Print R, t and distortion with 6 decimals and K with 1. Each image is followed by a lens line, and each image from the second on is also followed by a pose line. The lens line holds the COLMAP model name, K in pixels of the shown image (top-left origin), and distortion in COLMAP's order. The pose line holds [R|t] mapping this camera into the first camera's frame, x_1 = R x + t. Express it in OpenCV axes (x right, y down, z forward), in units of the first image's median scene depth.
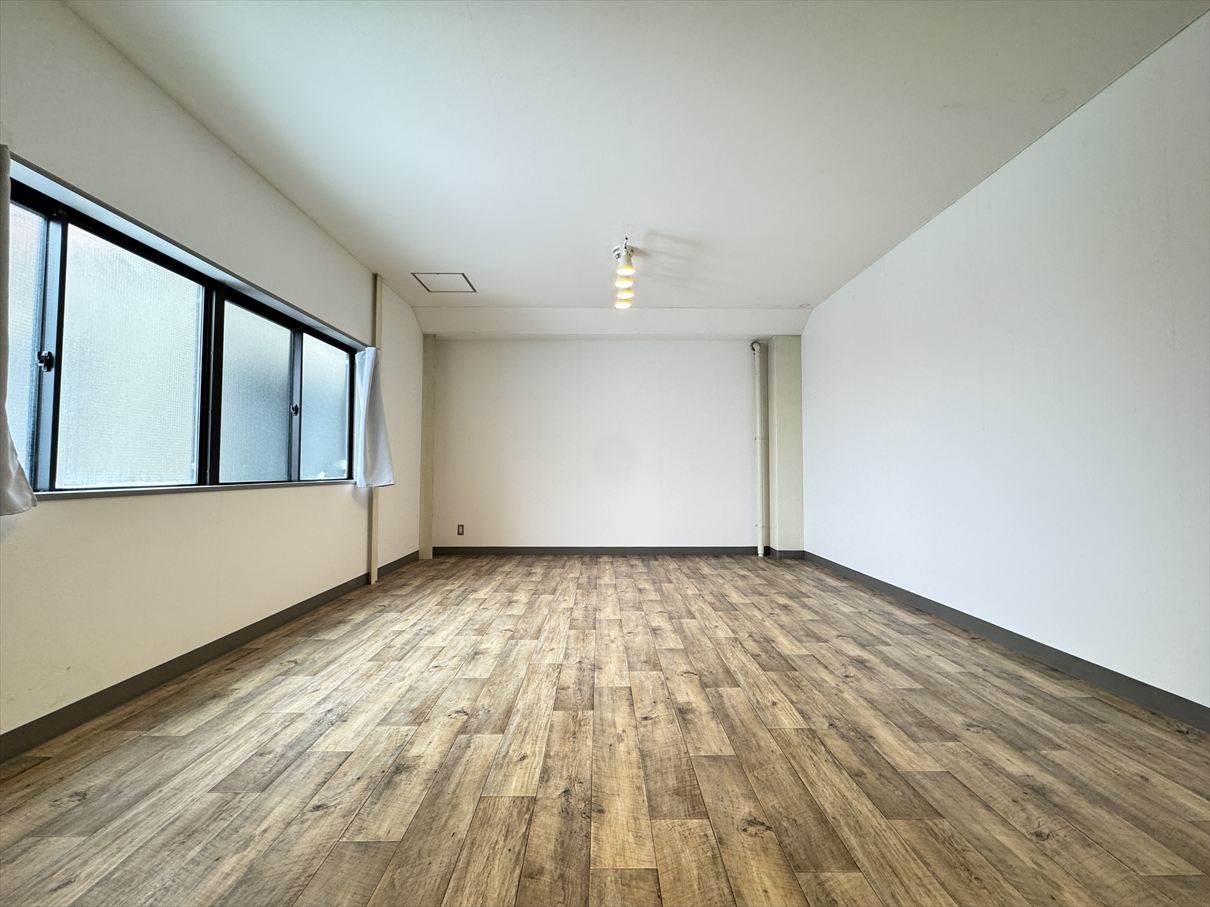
lens RADIAL K [[478.1, 0, 604.7], [0, 478.1, 440.5], [0, 0, 1]] dist [-0.004353, 0.001317]
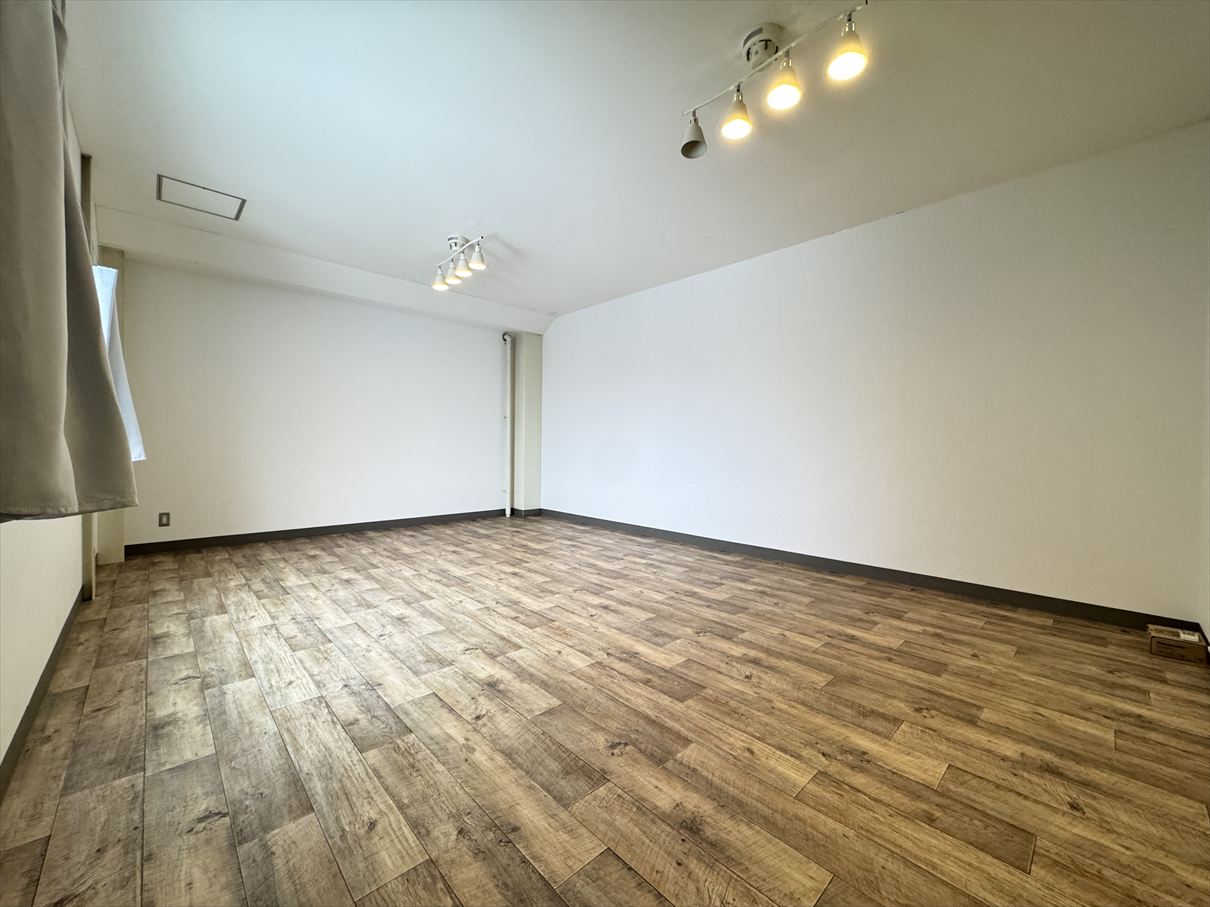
lens RADIAL K [[478.1, 0, 604.8], [0, 478.1, 437.3], [0, 0, 1]] dist [-0.004353, 0.001317]
pose [[0.732236, 0.018021, 0.680813, -0.651317], [-0.052902, 0.998135, 0.030478, -0.007988], [-0.678994, -0.058333, 0.731823, -0.049237]]
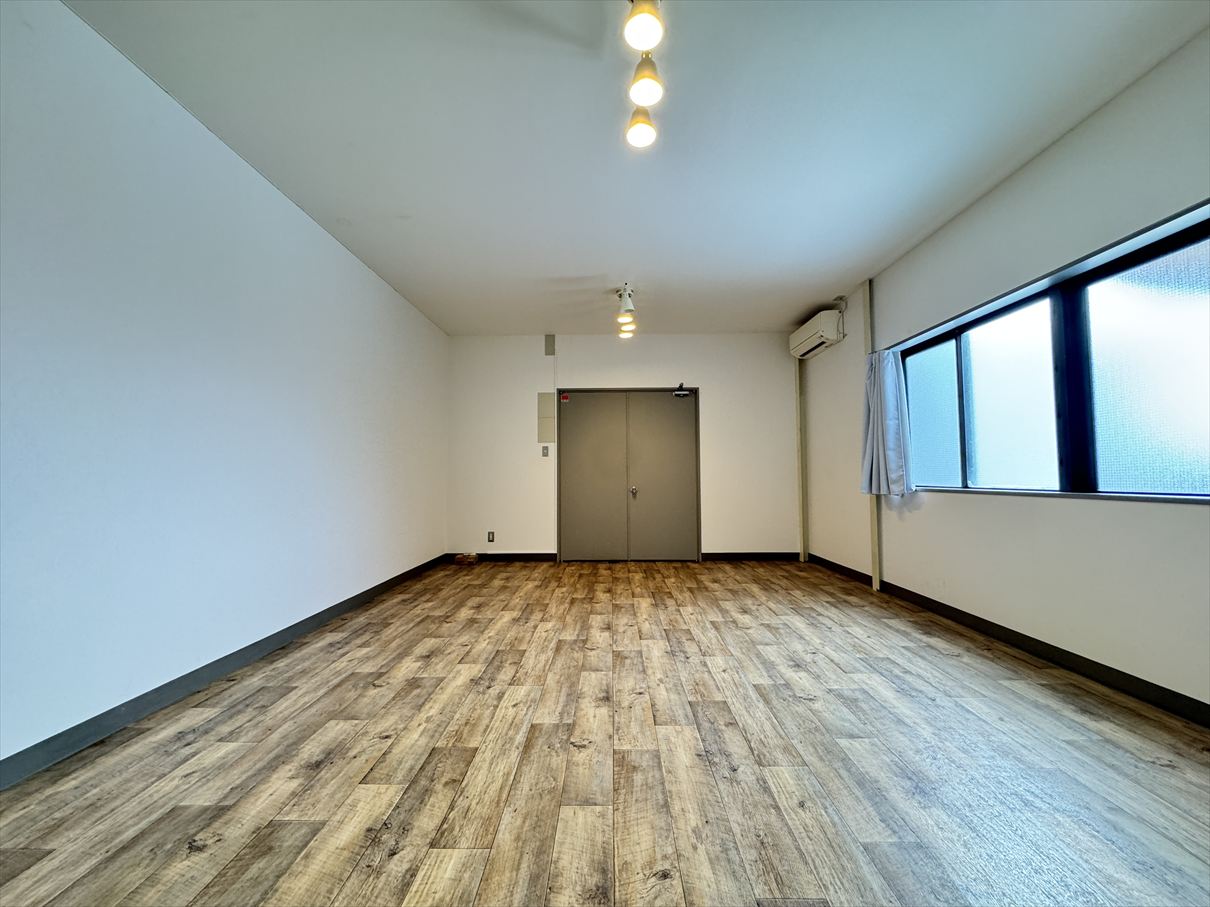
lens RADIAL K [[478.1, 0, 603.6], [0, 478.1, 447.3], [0, 0, 1]] dist [-0.004353, 0.001317]
pose [[-0.999599, 0.005873, 0.027696, 0.098193], [0.002437, 0.992466, -0.122496, 0.120043], [-0.028207, -0.122379, -0.992082, 2.008234]]
